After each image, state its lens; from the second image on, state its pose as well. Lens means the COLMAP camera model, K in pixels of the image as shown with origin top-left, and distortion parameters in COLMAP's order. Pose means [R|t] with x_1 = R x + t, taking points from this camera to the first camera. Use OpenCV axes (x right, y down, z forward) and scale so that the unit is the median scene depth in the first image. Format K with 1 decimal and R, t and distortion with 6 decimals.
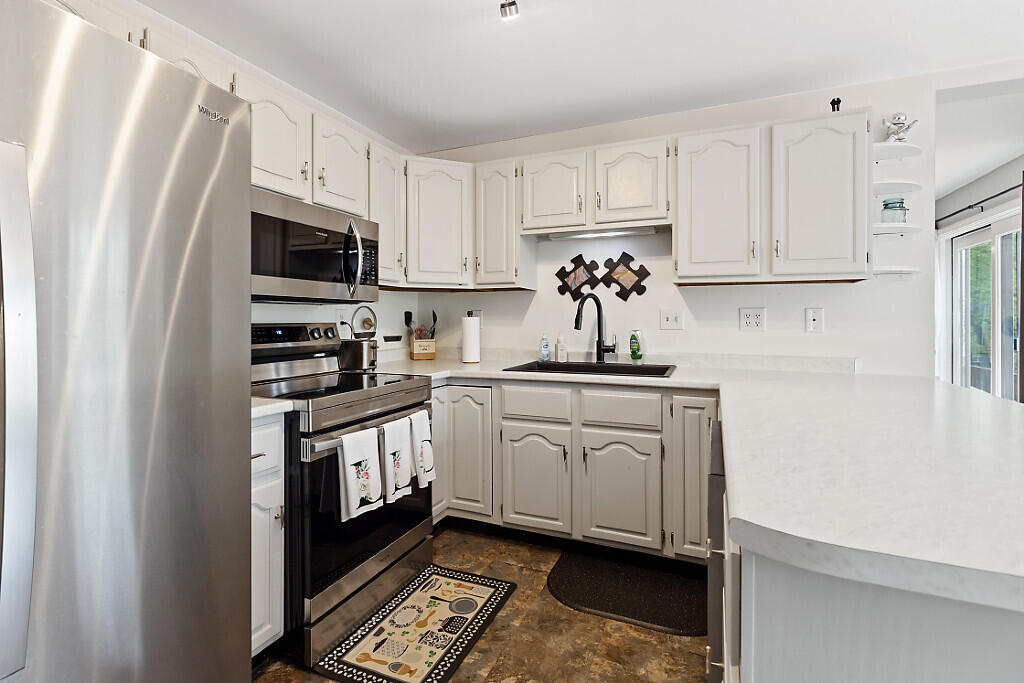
lens RADIAL K [[501.4, 0, 510.3], [0, 501.4, 321.3], [0, 0, 1]] dist [0.045879, 0.000010]
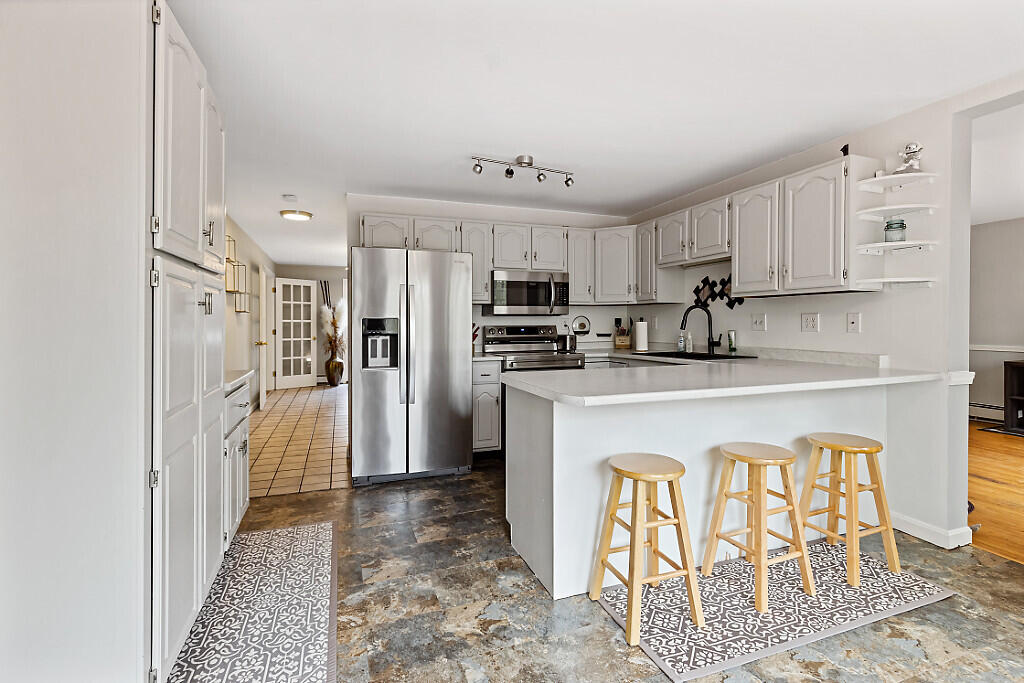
lens RADIAL K [[471.5, 0, 510.9], [0, 471.5, 325.8], [0, 0, 1]] dist [0.001093, 0.000014]
pose [[0.682161, -0.000867, -0.731201, 0.762231], [0.002293, 0.999997, 0.000953, 0.002586], [0.731198, -0.002326, 0.682161, -0.316984]]
